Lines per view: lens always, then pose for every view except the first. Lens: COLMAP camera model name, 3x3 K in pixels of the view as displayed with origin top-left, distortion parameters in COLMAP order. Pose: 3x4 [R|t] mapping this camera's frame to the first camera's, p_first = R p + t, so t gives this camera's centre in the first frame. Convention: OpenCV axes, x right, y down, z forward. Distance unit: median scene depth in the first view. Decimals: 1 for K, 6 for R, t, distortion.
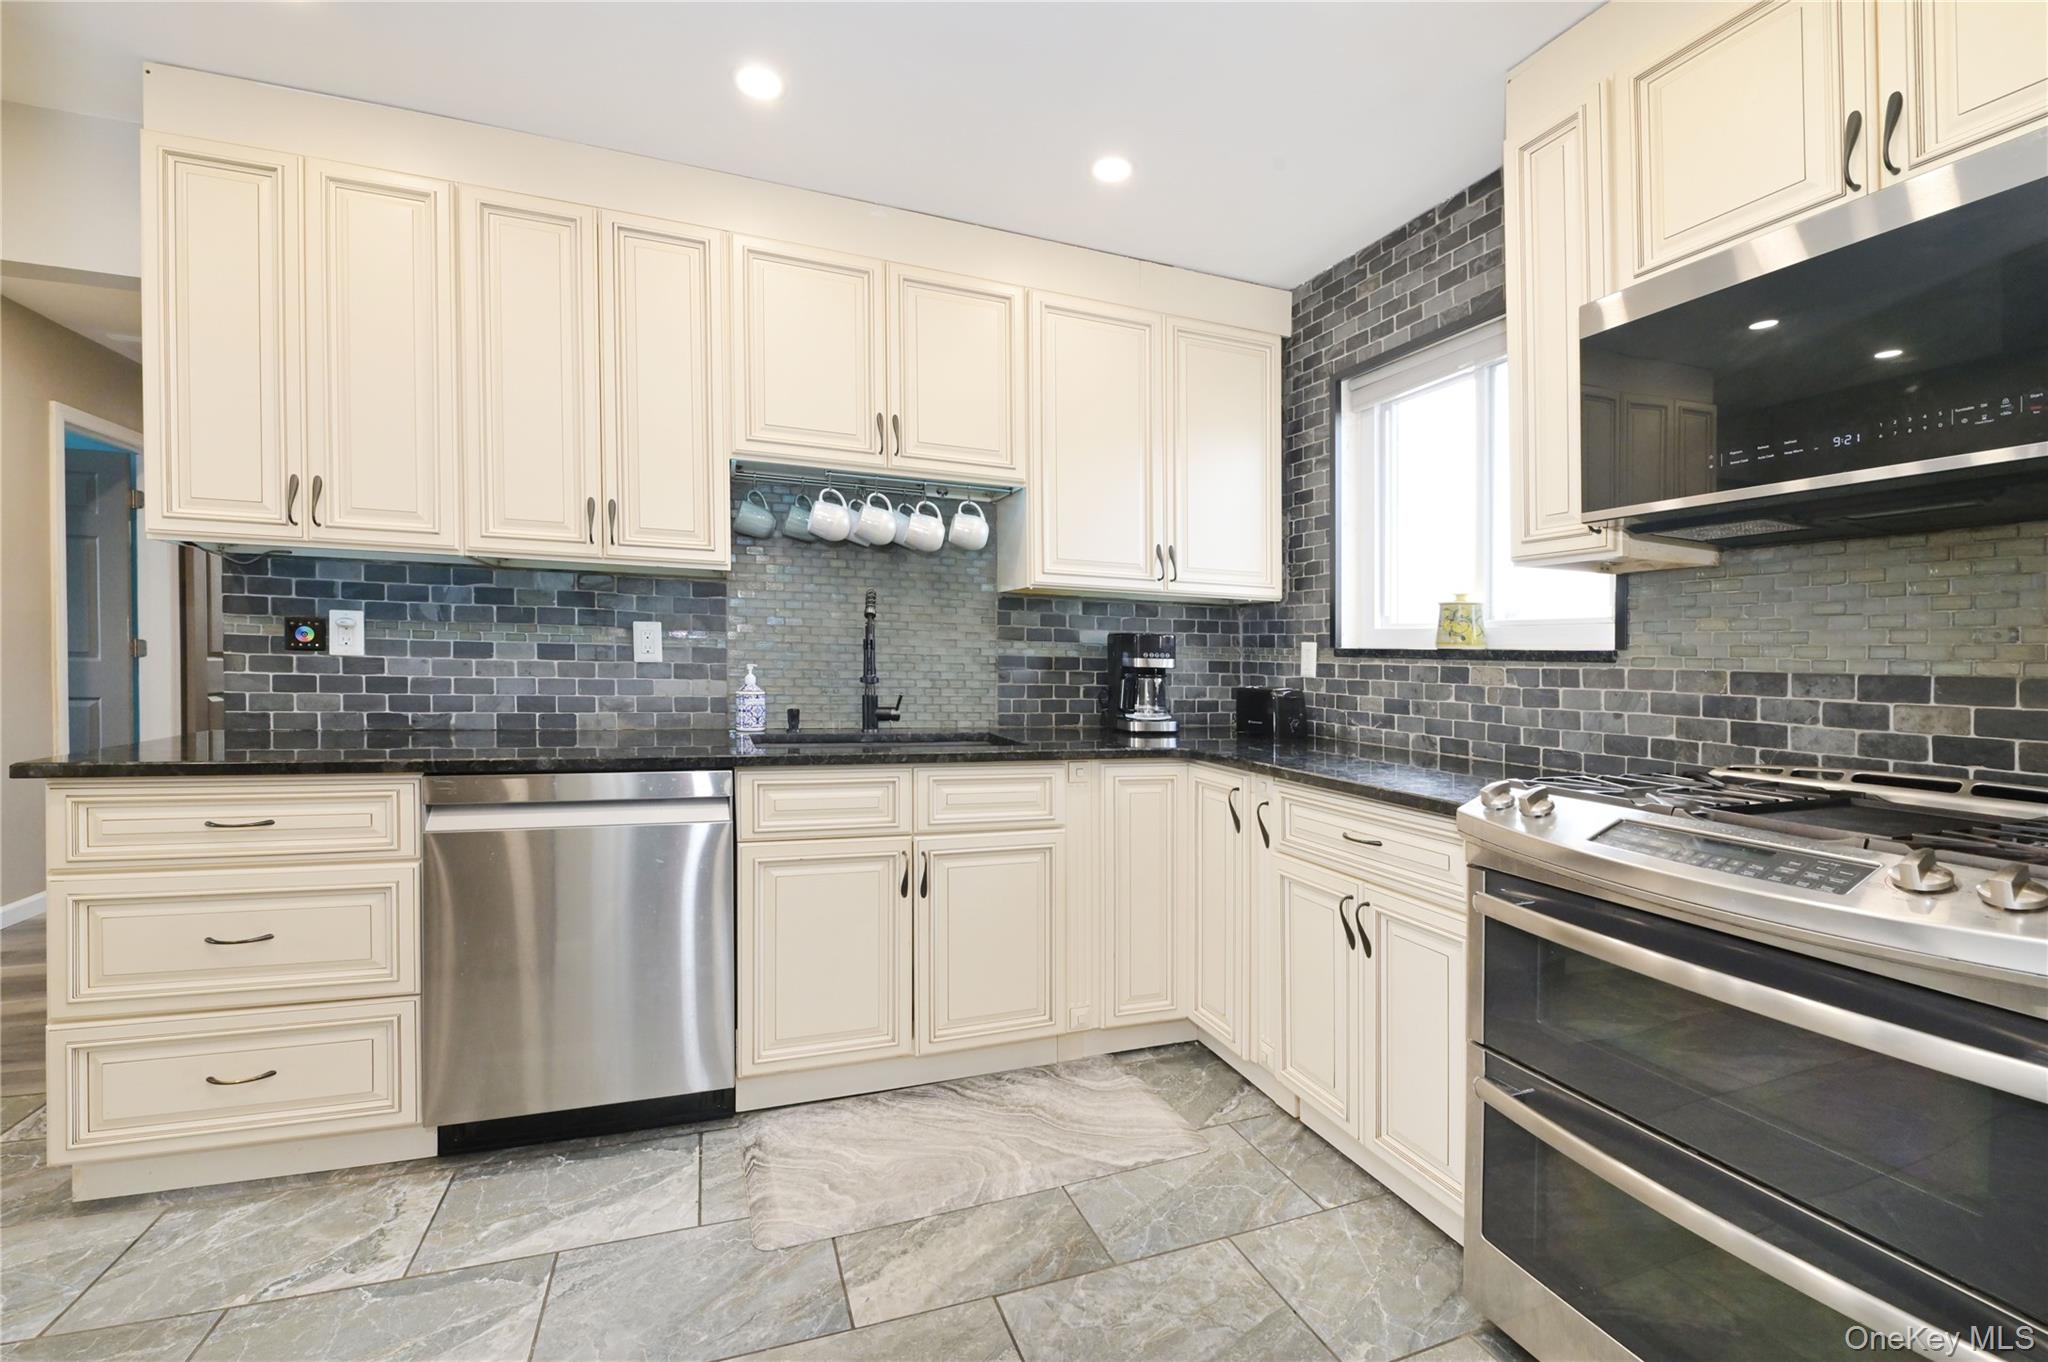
lens RADIAL K [[840.7, 0, 1024.0], [0, 840.7, 681.0], [0, 0, 1]] dist [-0.002042, -0.008618]
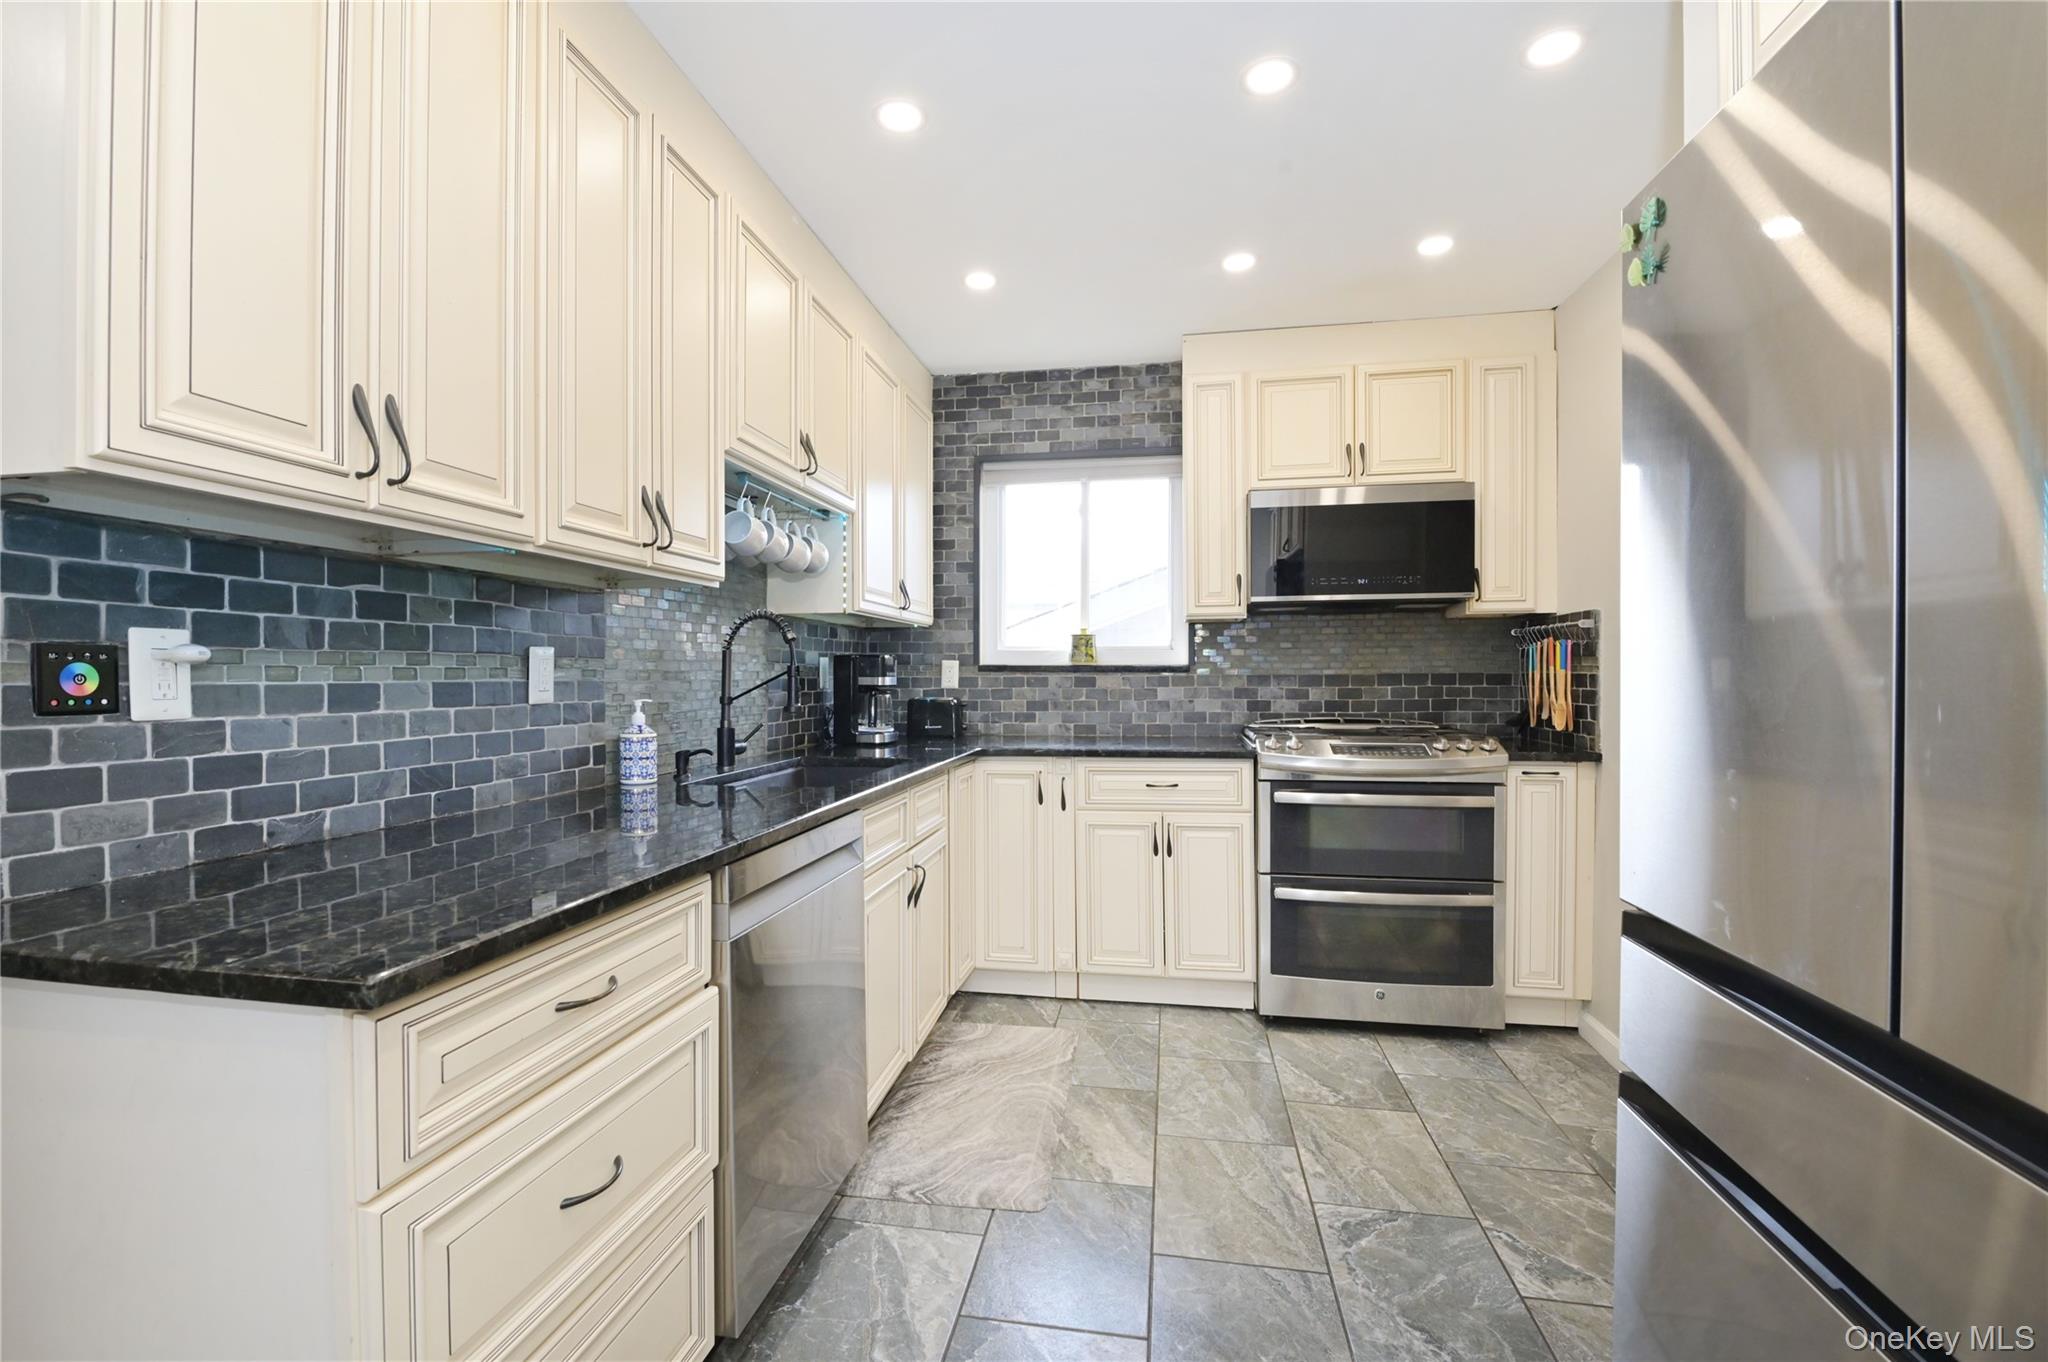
lens RADIAL K [[921.6, 0, 1024.0], [0, 921.6, 681.0], [0, 0, 1]] dist [-0.001800, -0.000154]
pose [[0.491648, -0.033475, 0.870150, -1.013191], [0.040161, 0.999069, 0.015743, -0.040867], [-0.869868, 0.027206, 0.492535, 0.283868]]
